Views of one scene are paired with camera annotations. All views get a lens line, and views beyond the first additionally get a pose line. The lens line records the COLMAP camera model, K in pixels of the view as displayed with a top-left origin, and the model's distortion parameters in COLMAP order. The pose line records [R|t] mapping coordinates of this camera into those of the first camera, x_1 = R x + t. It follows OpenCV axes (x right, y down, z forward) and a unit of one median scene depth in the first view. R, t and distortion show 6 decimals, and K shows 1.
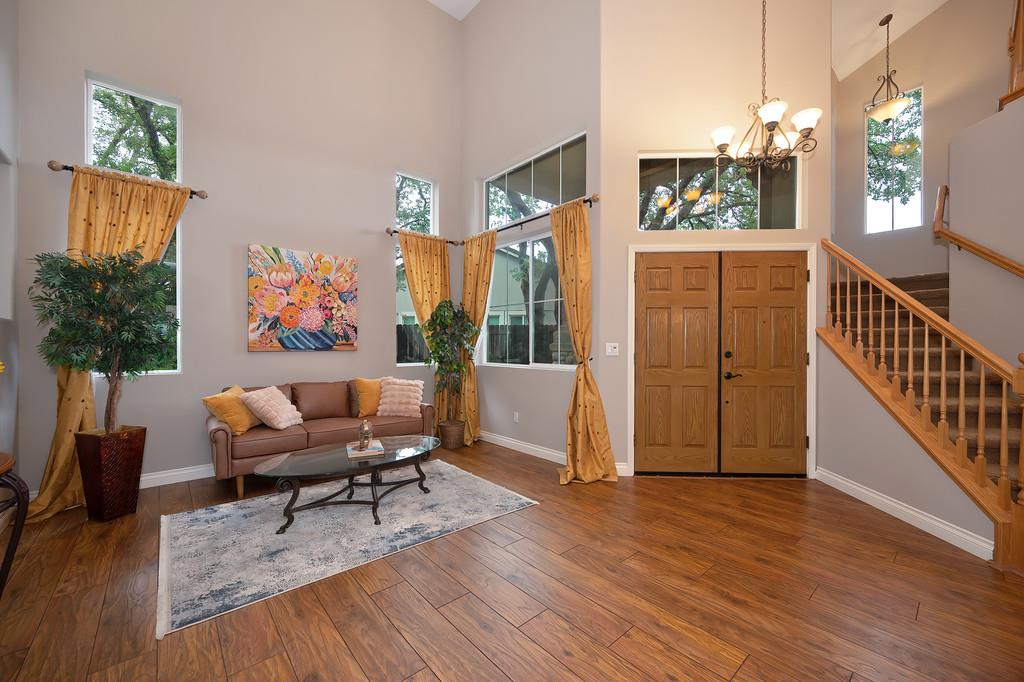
lens RADIAL K [[404.8, 0, 515.4], [0, 404.8, 344.7], [0, 0, 1]] dist [-0.003300, -0.000001]
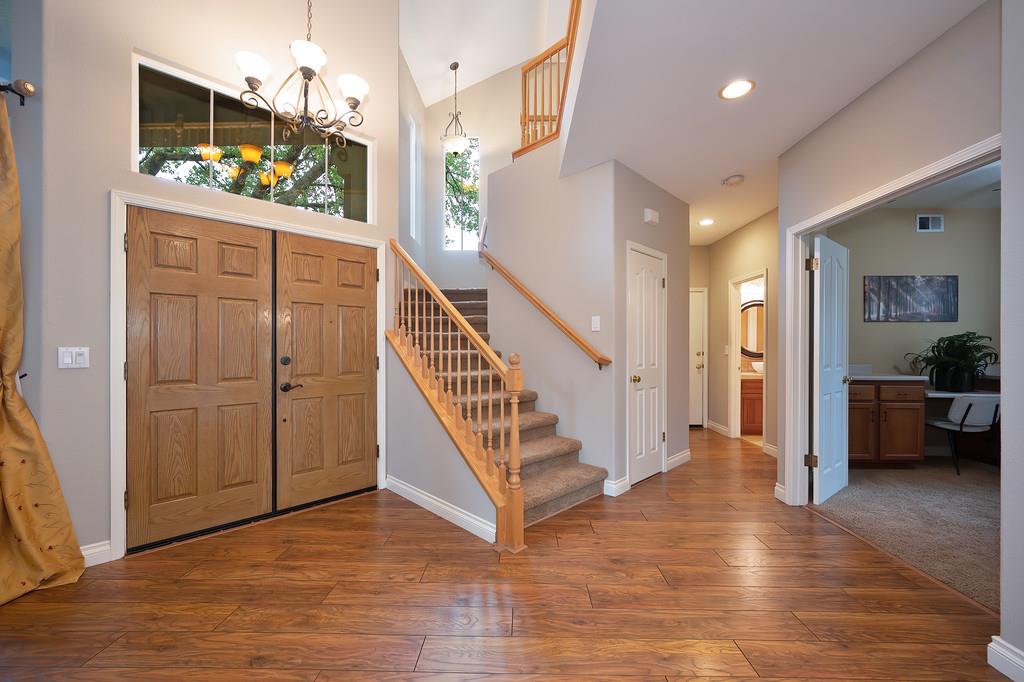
lens RADIAL K [[401.4, 0, 513.8], [0, 401.4, 347.2], [0, 0, 1]] dist [-0.001233, -0.000154]
pose [[0.679442, -0.004070, 0.733718, 0.251590], [0.004541, 0.999989, 0.001343, -0.001924], [-0.733715, 0.002419, 0.679453, 0.129030]]
